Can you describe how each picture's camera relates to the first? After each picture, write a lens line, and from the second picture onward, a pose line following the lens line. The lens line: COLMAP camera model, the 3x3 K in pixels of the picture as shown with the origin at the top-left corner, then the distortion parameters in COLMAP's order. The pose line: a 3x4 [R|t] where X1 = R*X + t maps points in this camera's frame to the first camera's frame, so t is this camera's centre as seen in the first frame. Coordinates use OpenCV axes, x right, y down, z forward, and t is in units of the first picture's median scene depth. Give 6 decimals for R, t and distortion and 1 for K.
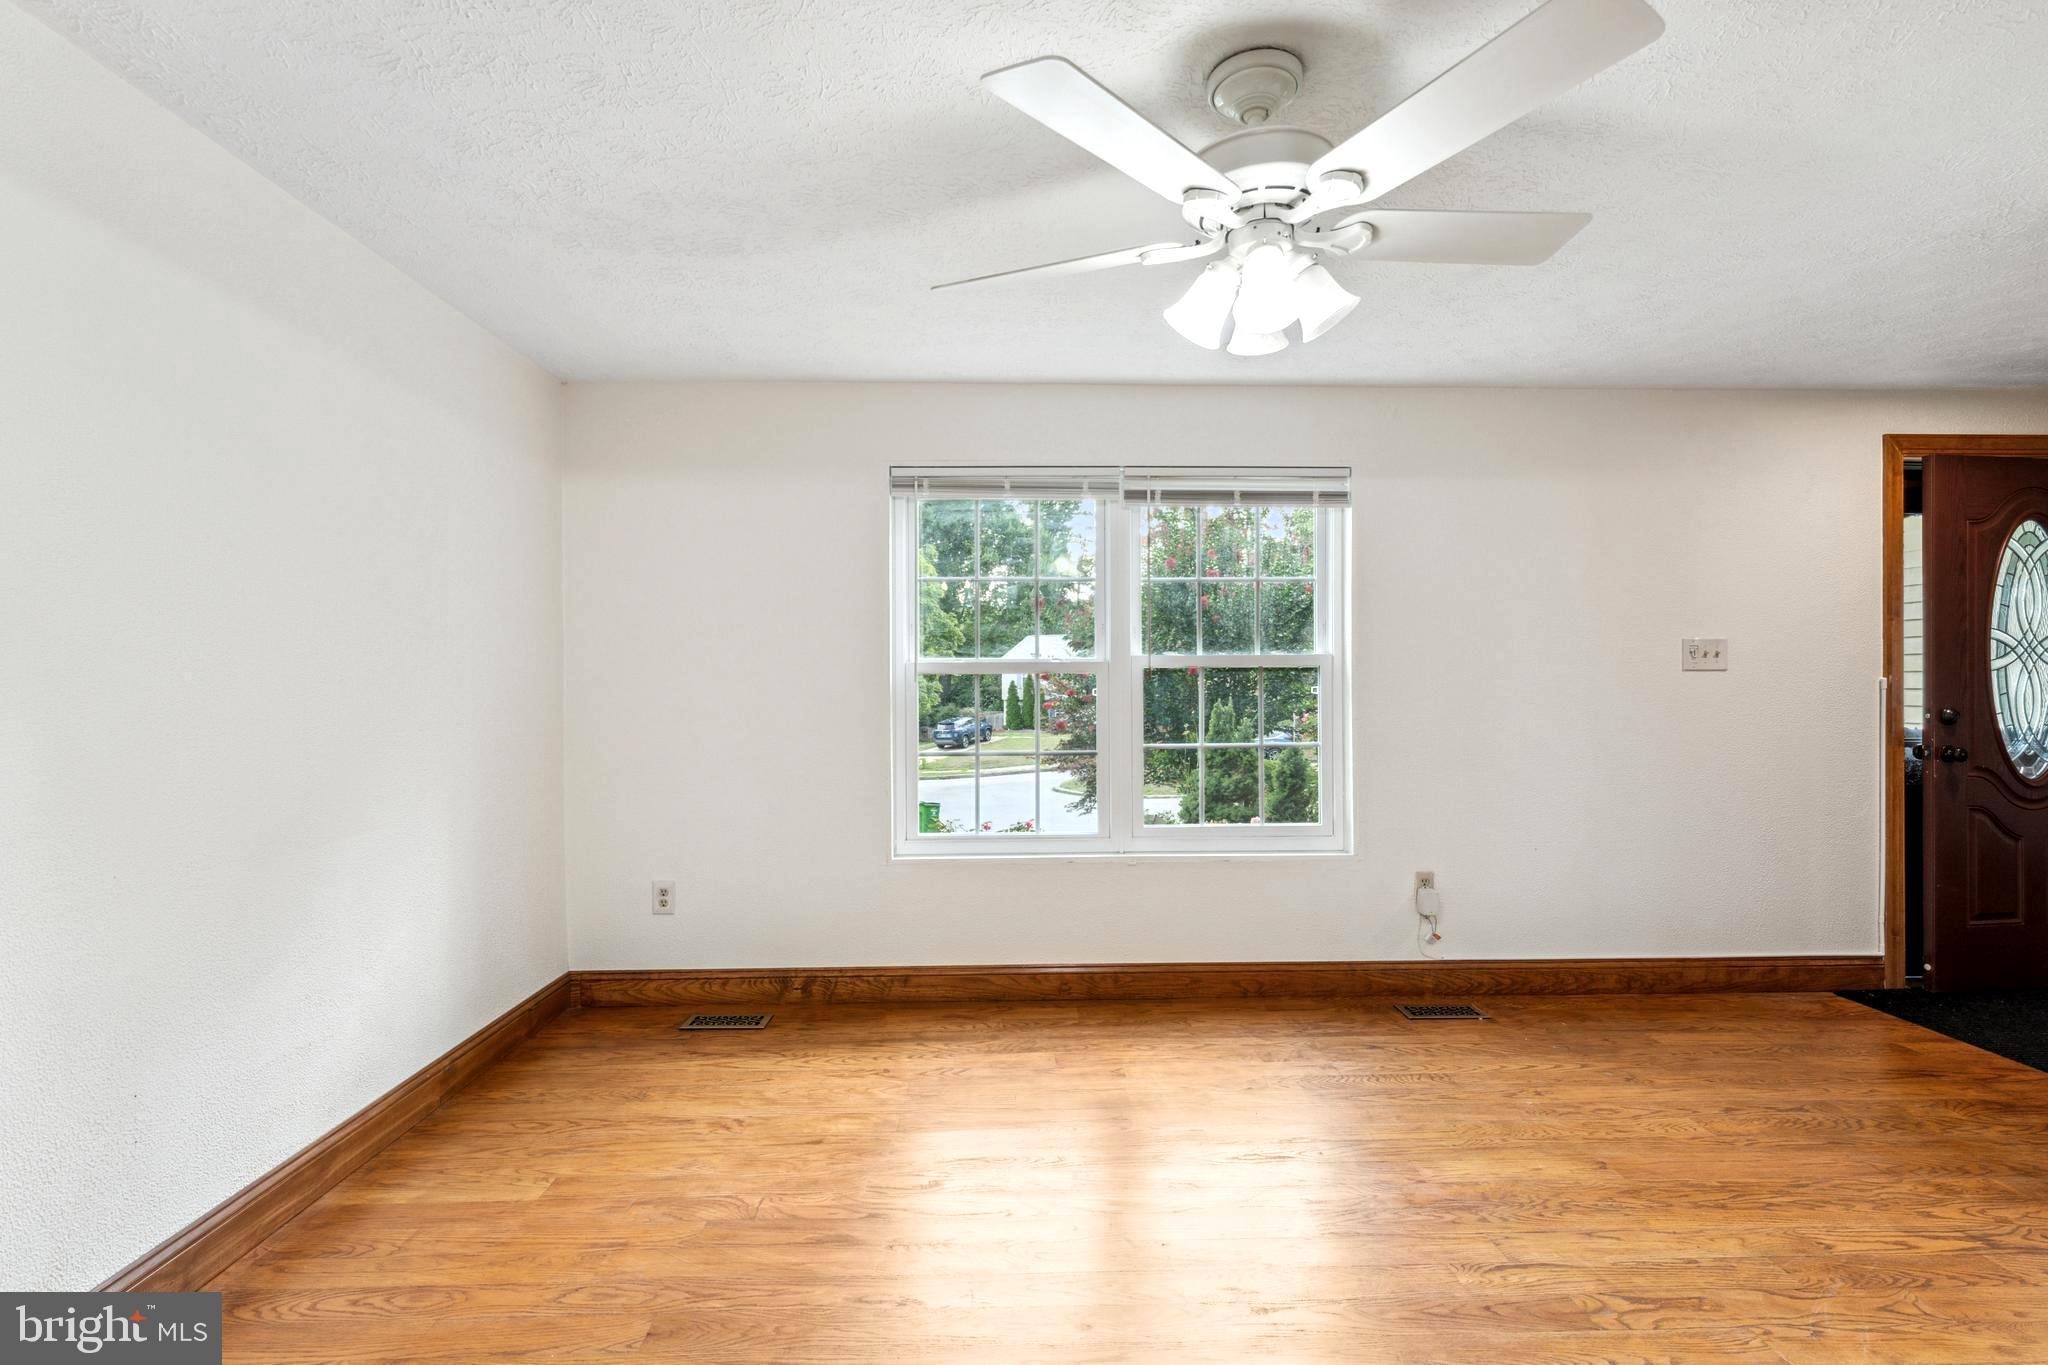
lens RADIAL K [[944.0, 0, 1031.3], [0, 944.0, 682.7], [0, 0, 1]] dist [0.001003, 0.000313]
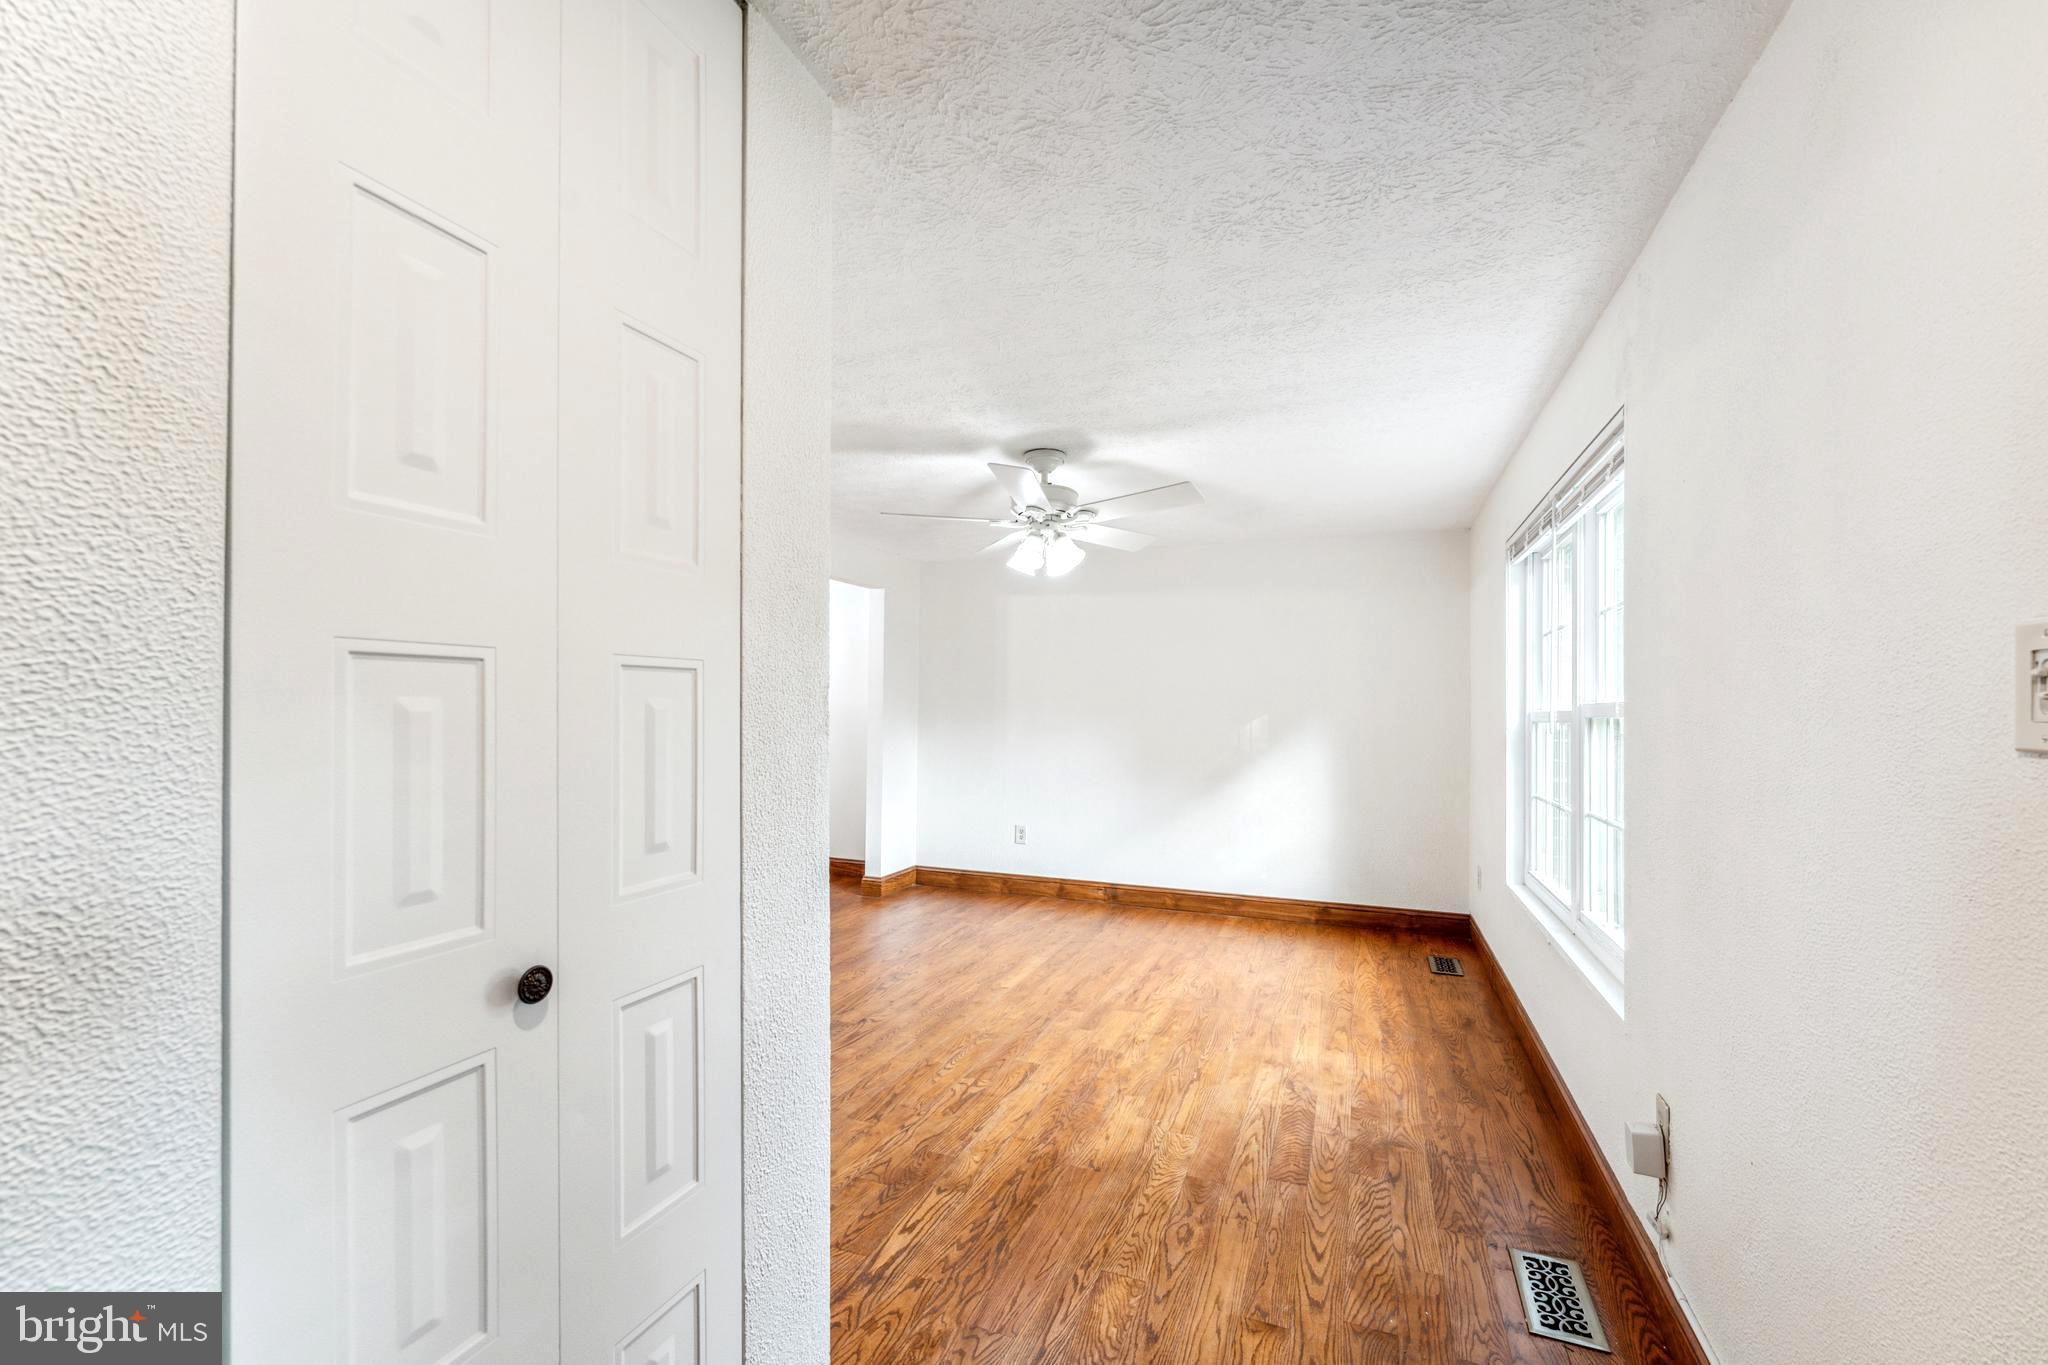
lens RADIAL K [[837.9, 0, 1022.4], [0, 837.9, 700.6], [0, 0, 1]] dist [-0.000385, 0.000117]
pose [[-0.405561, -0.011236, -0.913999, 1.374665], [-0.005212, 0.999937, -0.009980, -0.029483], [0.914053, 0.000716, -0.405594, 1.171336]]
